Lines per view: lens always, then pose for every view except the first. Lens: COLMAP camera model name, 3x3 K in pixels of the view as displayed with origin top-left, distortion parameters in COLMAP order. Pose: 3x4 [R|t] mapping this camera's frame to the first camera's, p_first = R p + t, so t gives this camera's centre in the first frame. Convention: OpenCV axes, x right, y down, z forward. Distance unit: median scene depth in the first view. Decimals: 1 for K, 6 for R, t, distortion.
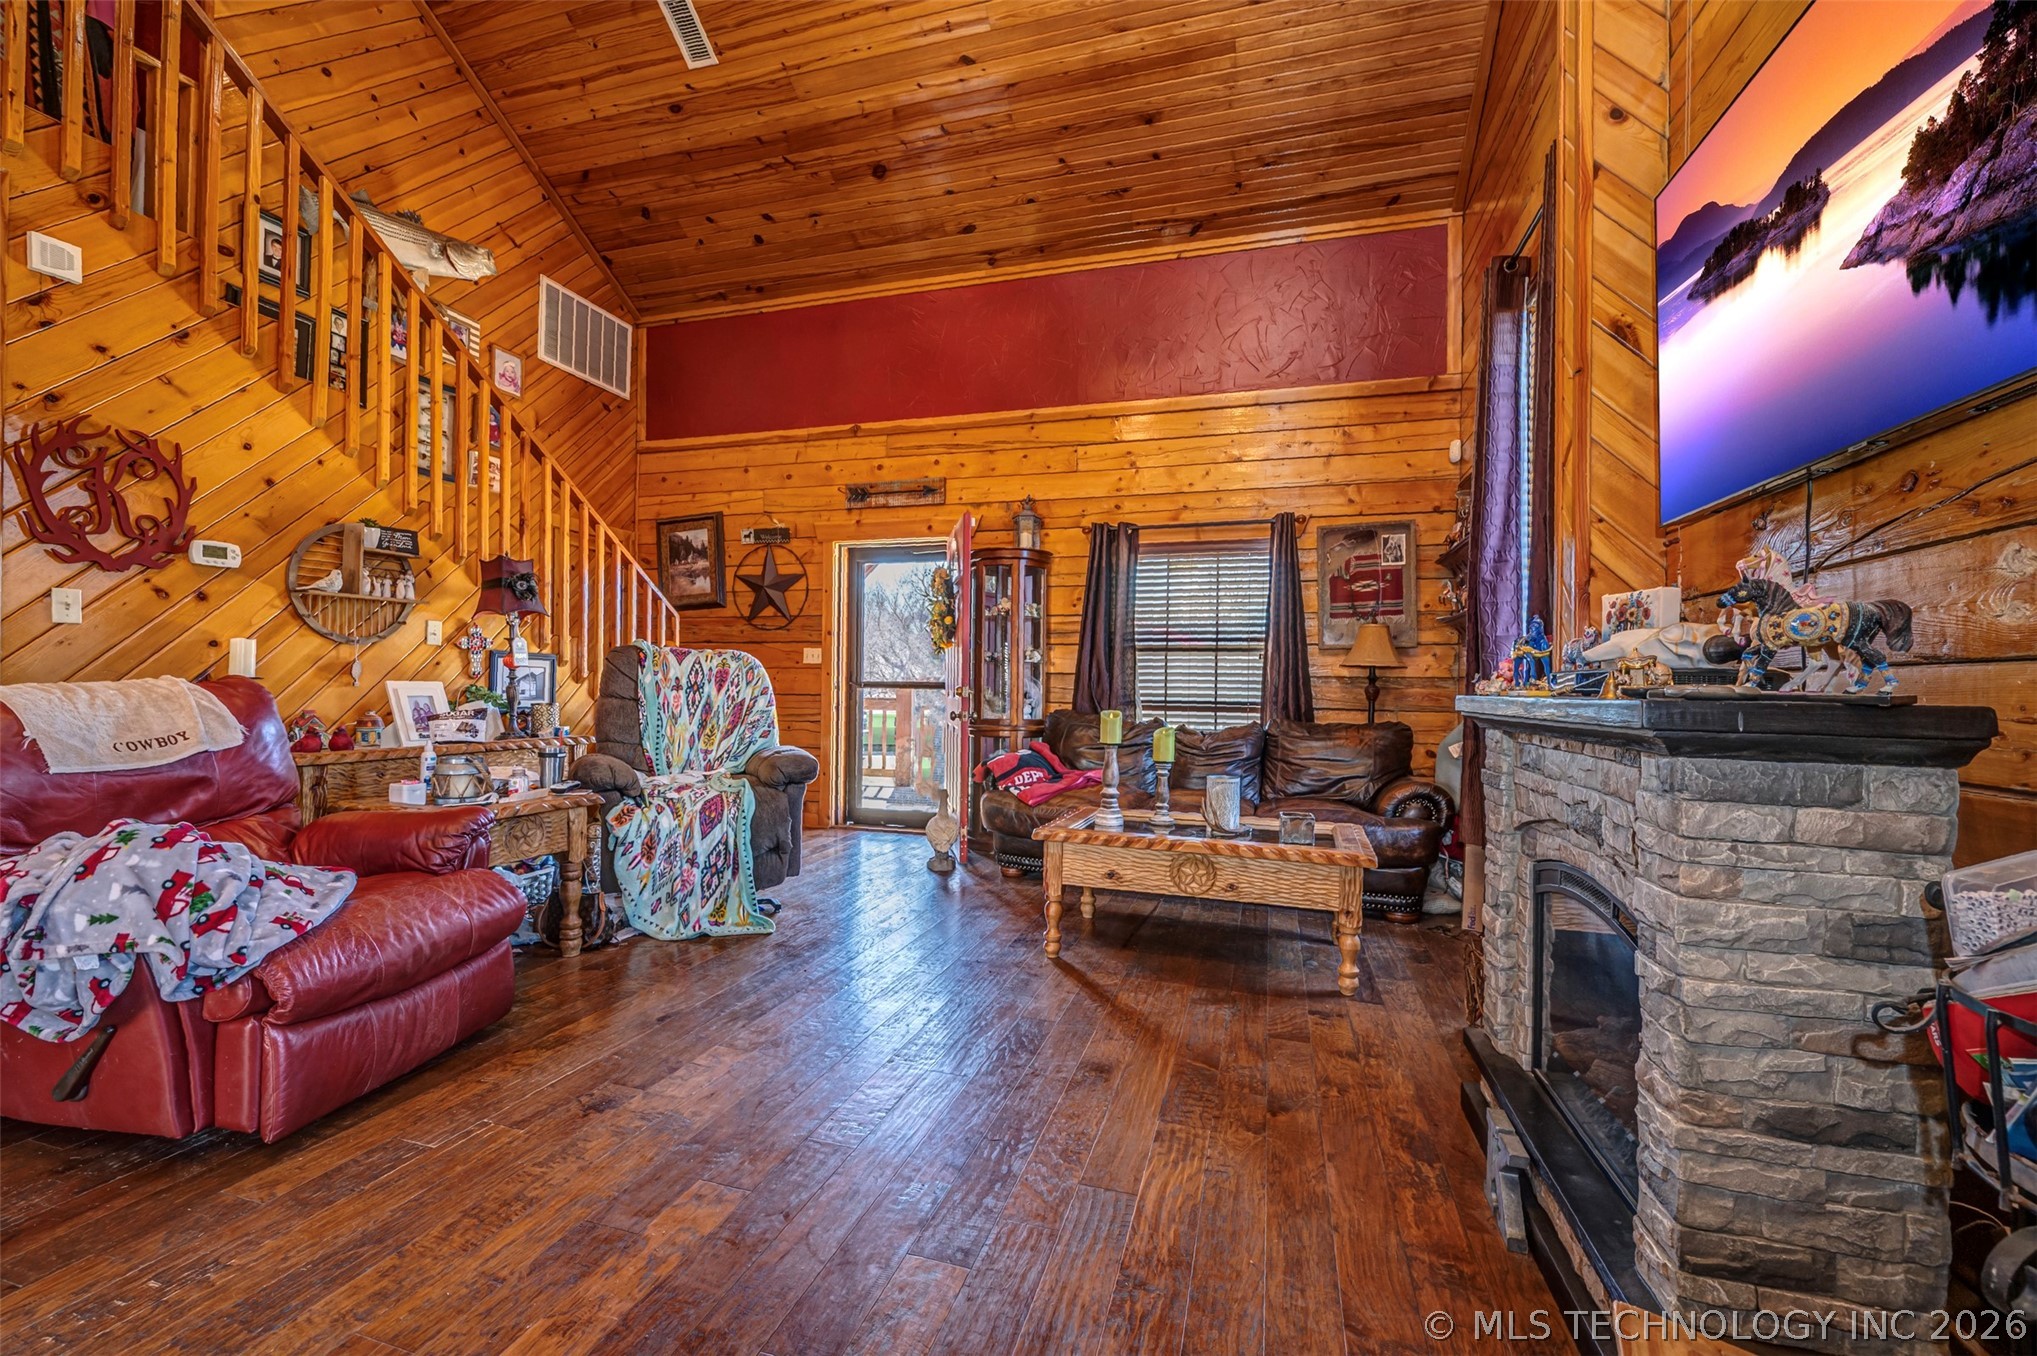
lens RADIAL K [[833.9, 0, 1018.5], [0, 833.9, 678.0], [0, 0, 1]] dist [0.000768, -0.021911]
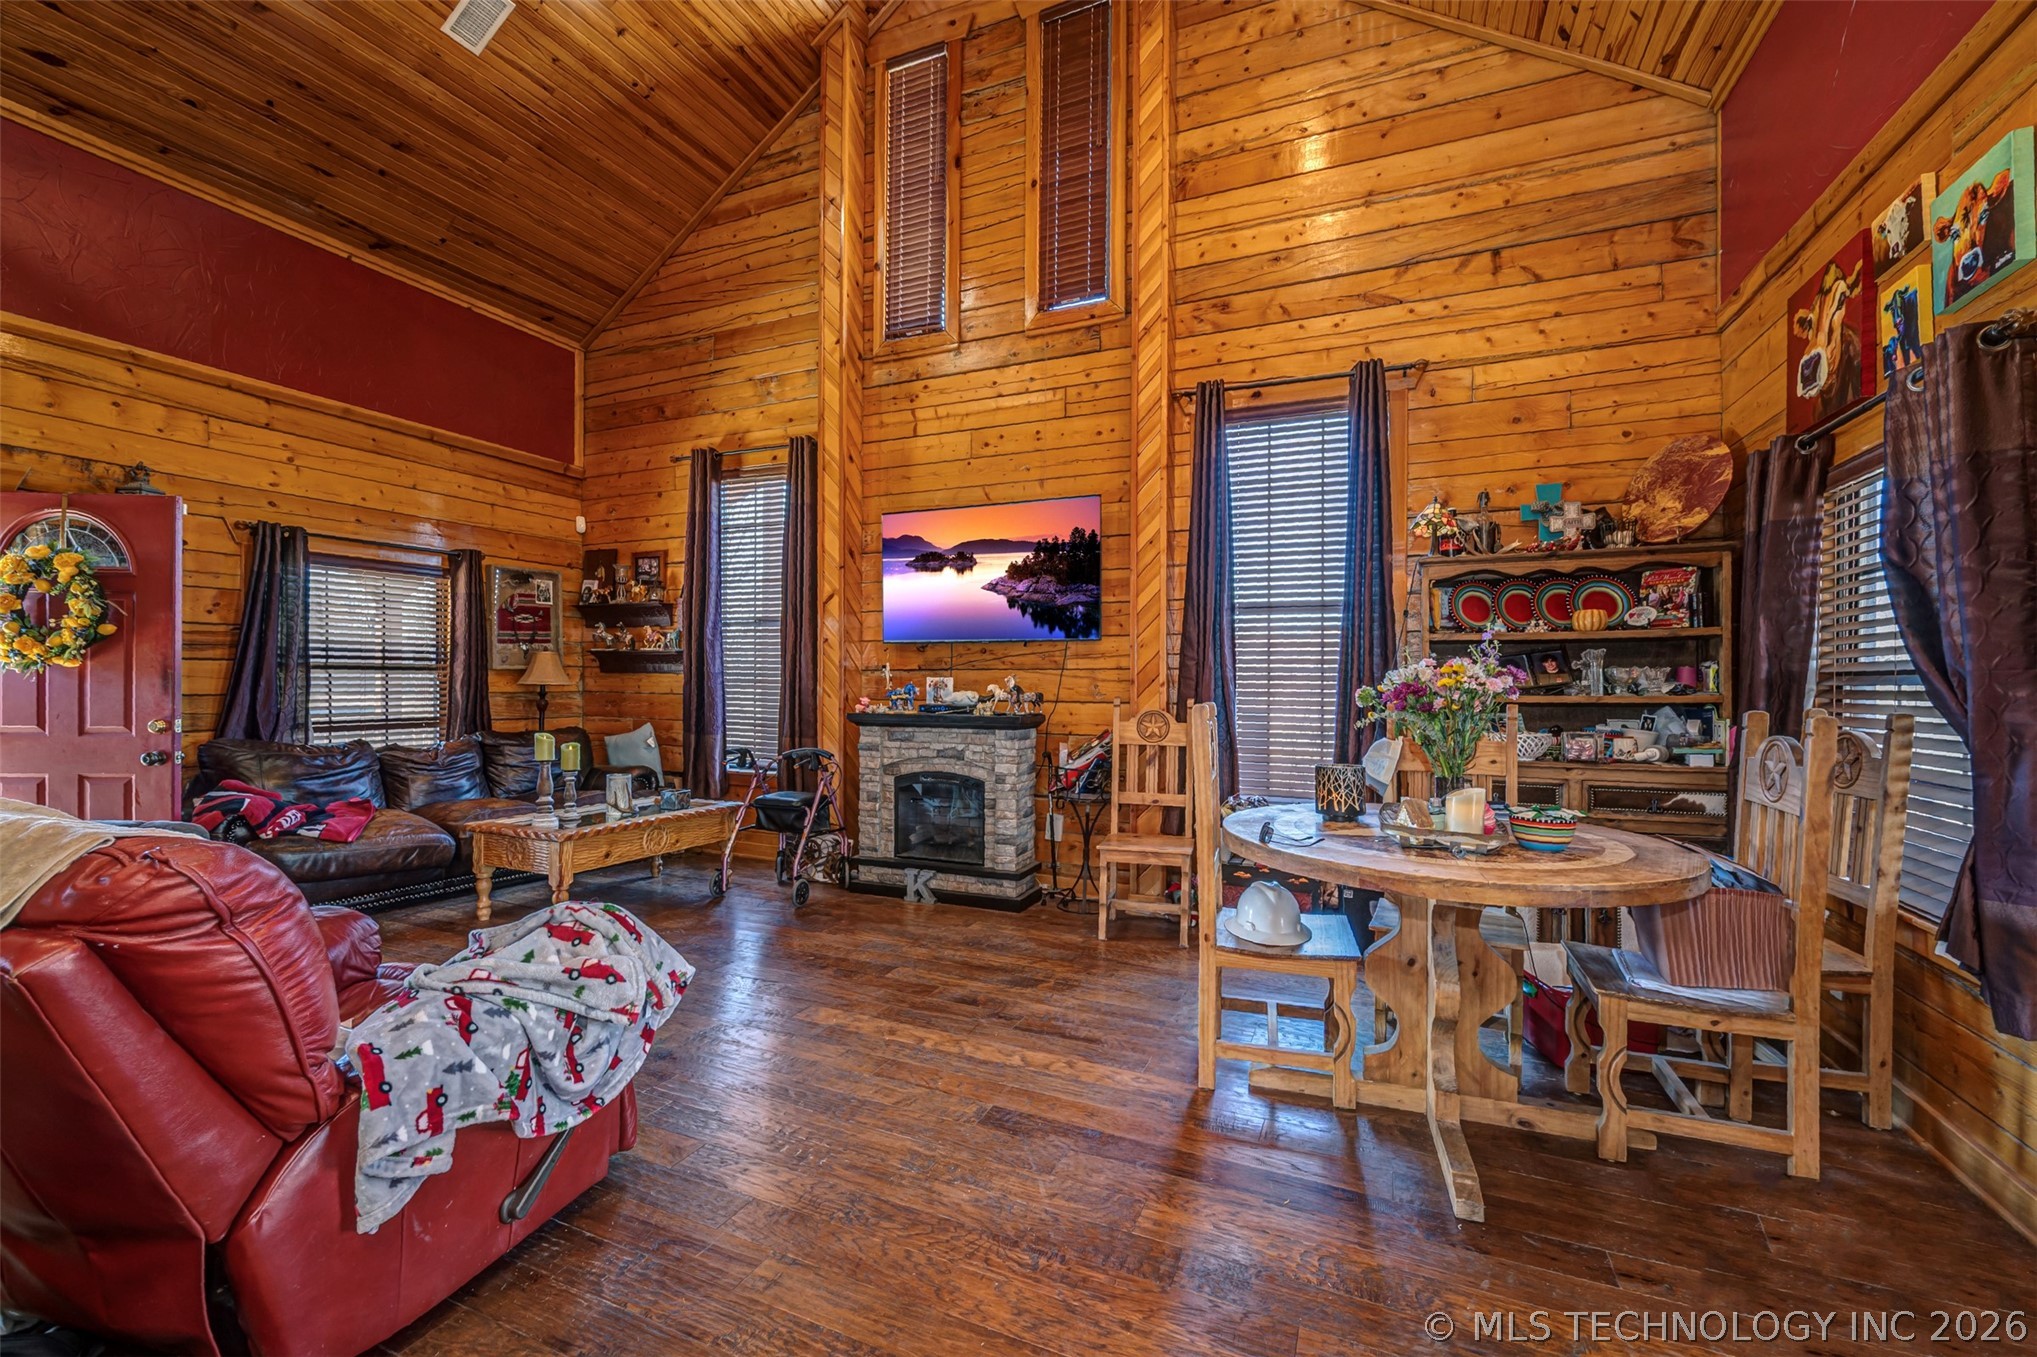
lens RADIAL K [[821.1, 0, 1018.6], [0, 821.1, 688.9], [0, 0, 1]] dist [-0.002571, -0.000265]
pose [[0.116658, -0.024867, 0.992861, -0.744207], [-0.010721, 0.999597, 0.026296, -0.047913], [-0.993114, -0.013712, 0.116344, 0.130318]]
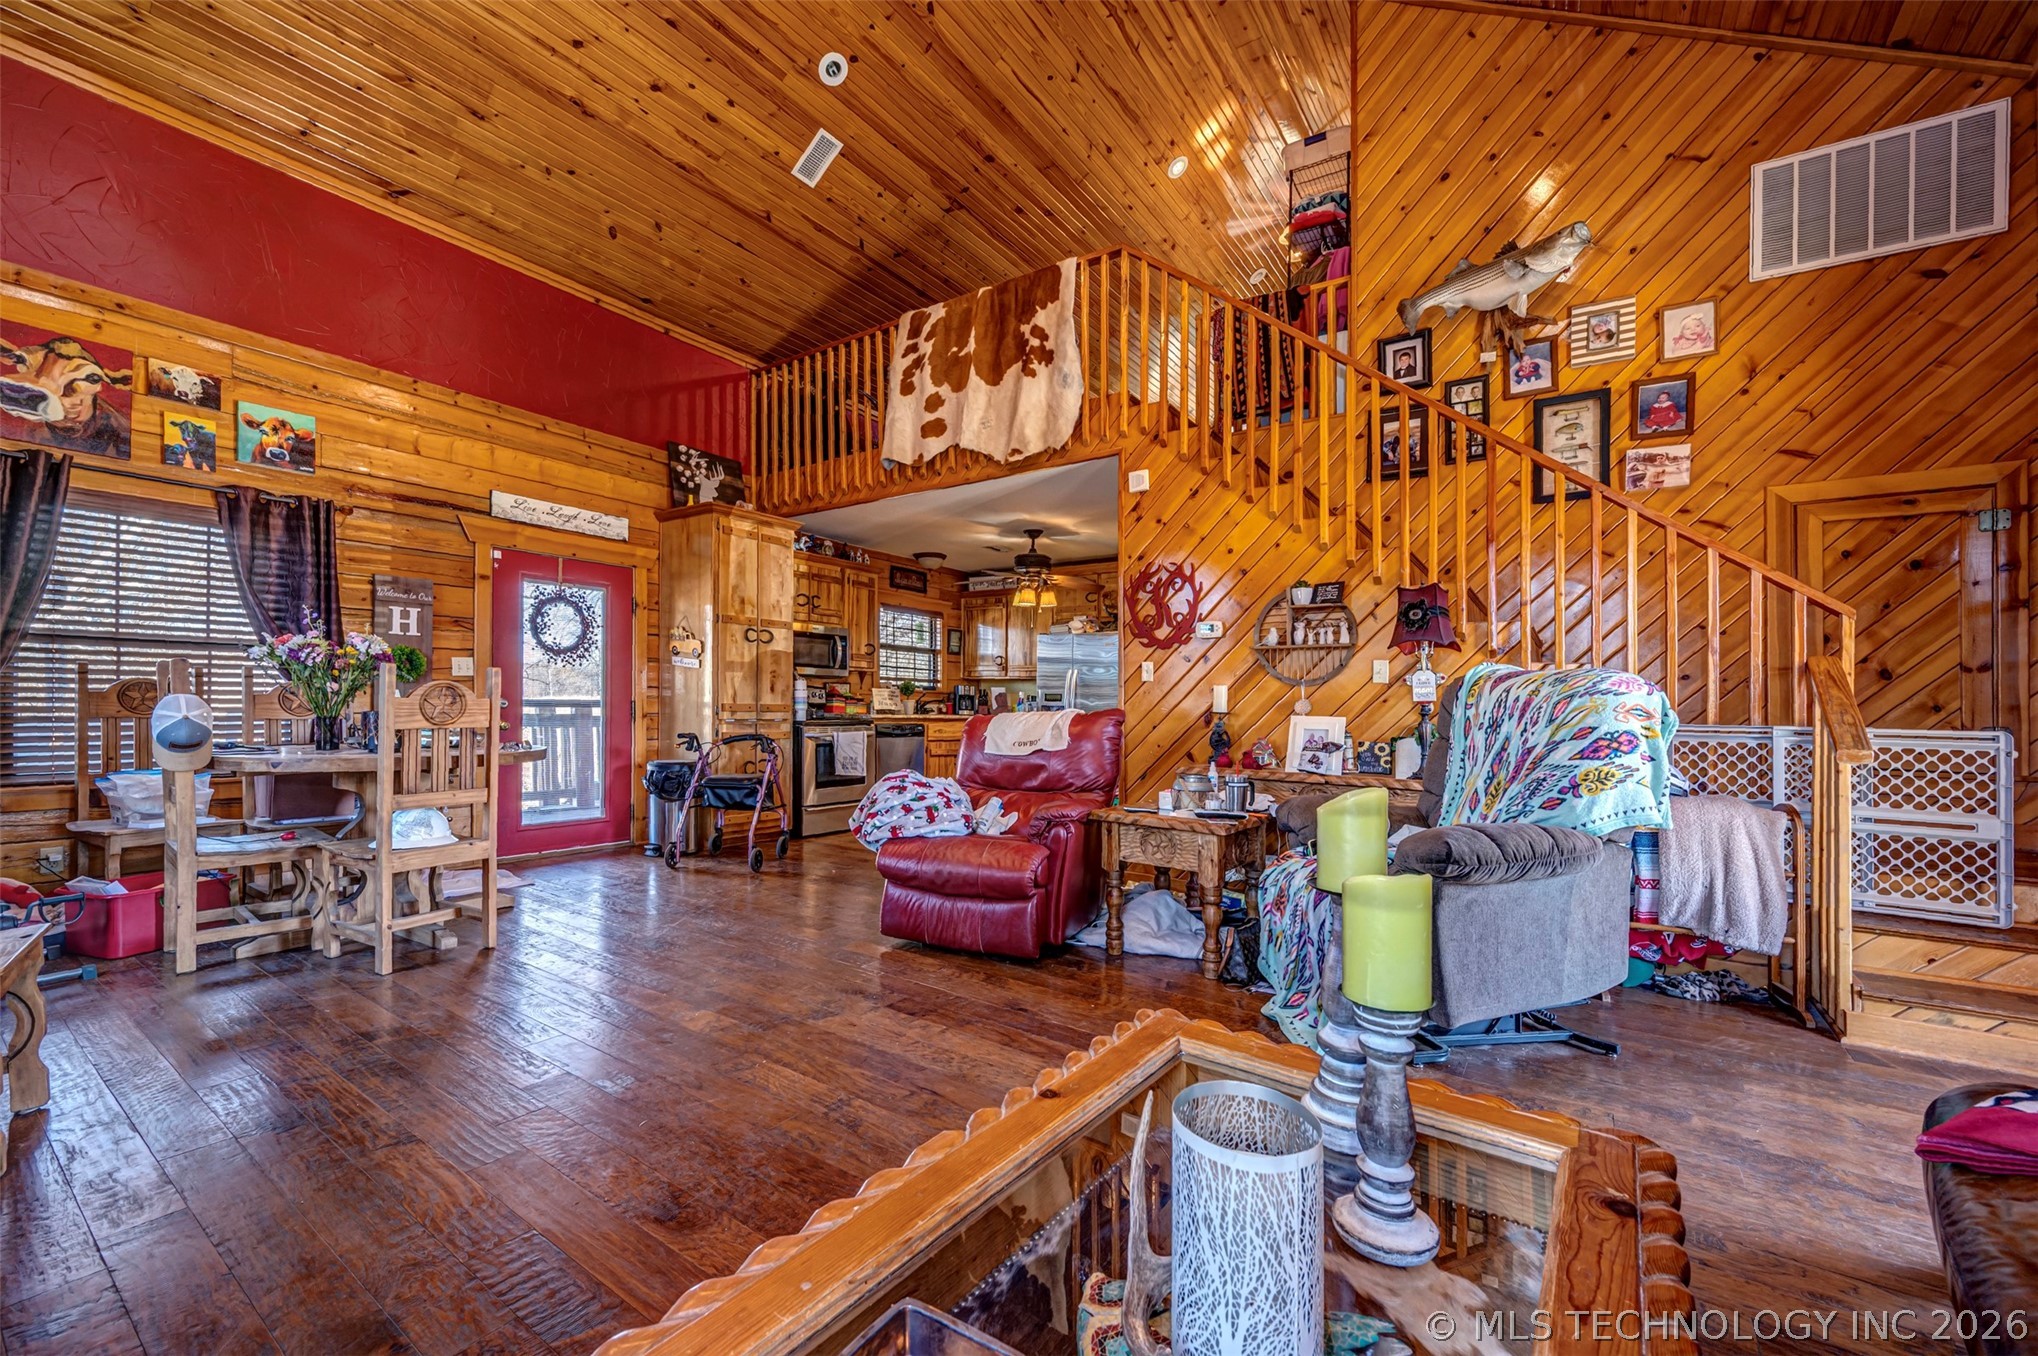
lens RADIAL K [[802.2, 0, 1009.1], [0, 802.2, 692.7], [0, 0, 1]] dist [-0.001085, 0.000013]
pose [[-0.312788, -0.034929, -0.949180, 0.340703], [-0.015530, 0.999378, -0.031658, 0.010172], [0.949696, 0.004838, -0.313136, 0.729897]]
